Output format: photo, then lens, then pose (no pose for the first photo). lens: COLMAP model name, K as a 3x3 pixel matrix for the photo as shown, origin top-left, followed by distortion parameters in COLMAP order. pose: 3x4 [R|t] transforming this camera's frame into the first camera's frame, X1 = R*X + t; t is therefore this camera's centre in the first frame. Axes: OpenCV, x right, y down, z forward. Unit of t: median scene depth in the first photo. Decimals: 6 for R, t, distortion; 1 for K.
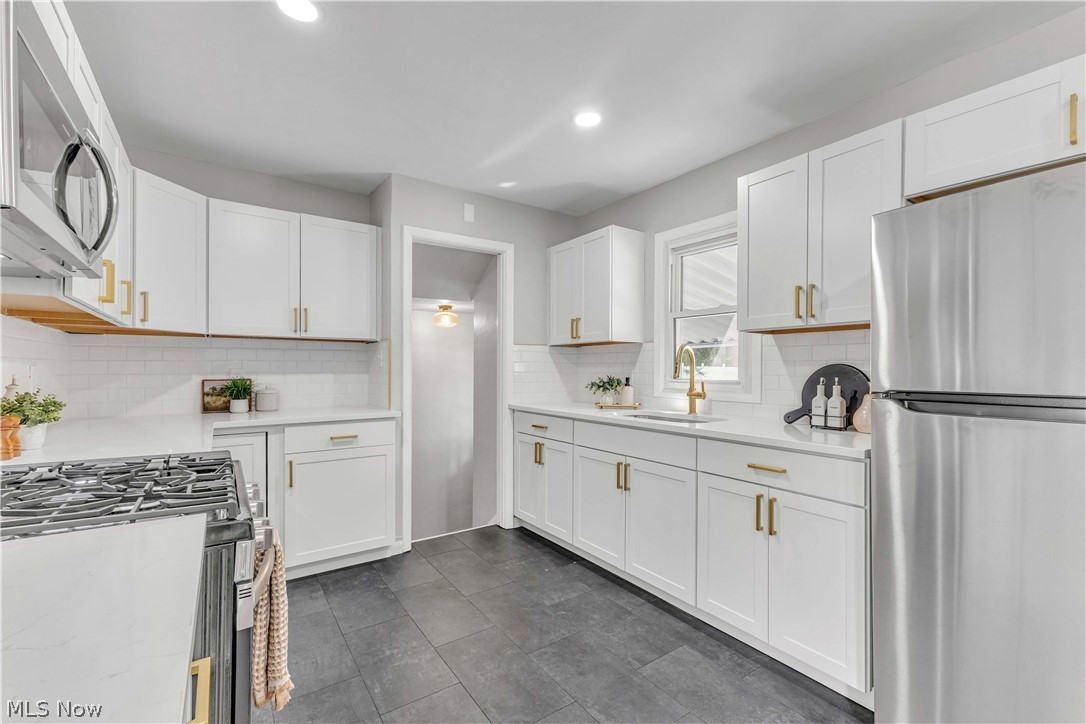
lens RADIAL K [[476.8, 0, 541.8], [0, 476.8, 365.9], [0, 0, 1]] dist [0.009943, 0.000028]
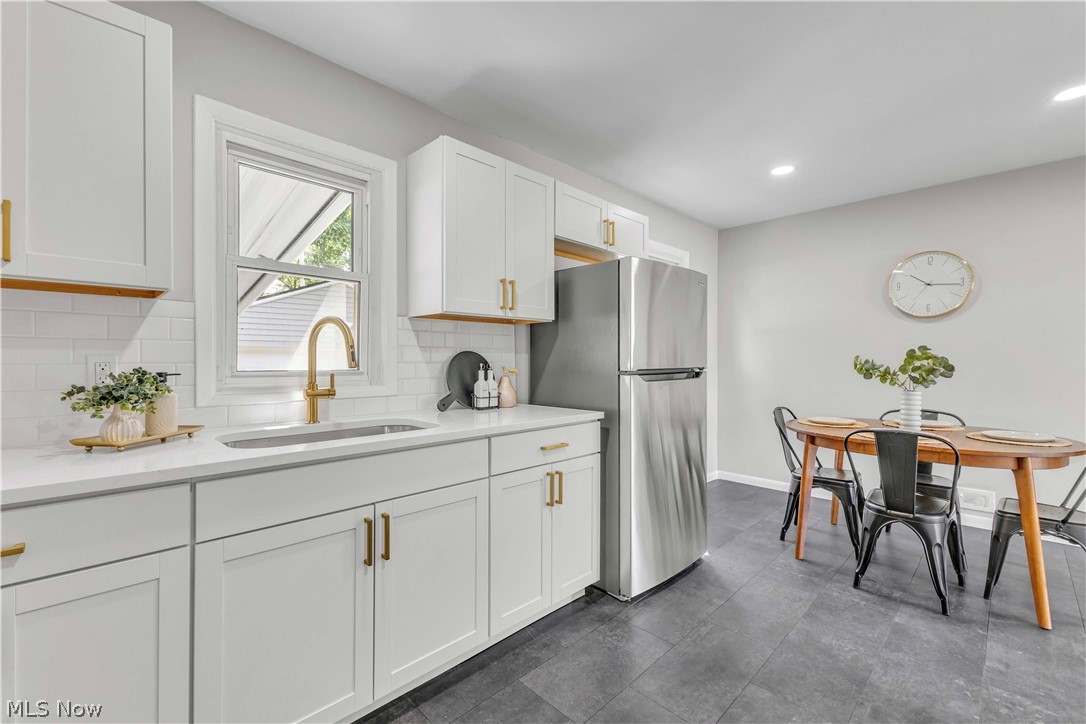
lens RADIAL K [[459.4, 0, 548.5], [0, 459.4, 362.6], [0, 0, 1]] dist [-0.000728, -0.000655]
pose [[-0.190476, -0.011222, 0.981628, -0.362353], [-0.008644, 0.999915, 0.009754, 0.008307], [-0.981654, -0.006628, -0.190556, 0.793543]]
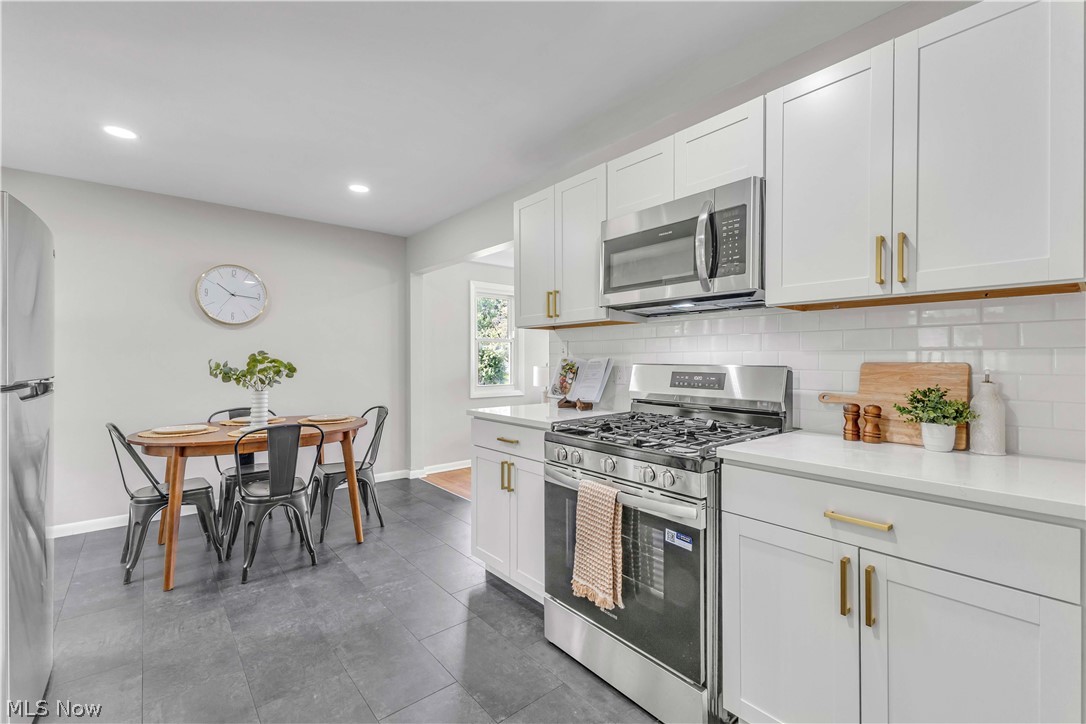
lens RADIAL K [[469.4, 0, 540.3], [0, 469.4, 358.6], [0, 0, 1]] dist [0.012599, 0.000003]
pose [[-0.995233, -0.004144, -0.097436, -0.124059], [-0.003004, 0.999925, -0.011840, 0.005626], [0.097478, -0.011491, -0.995171, 1.031952]]
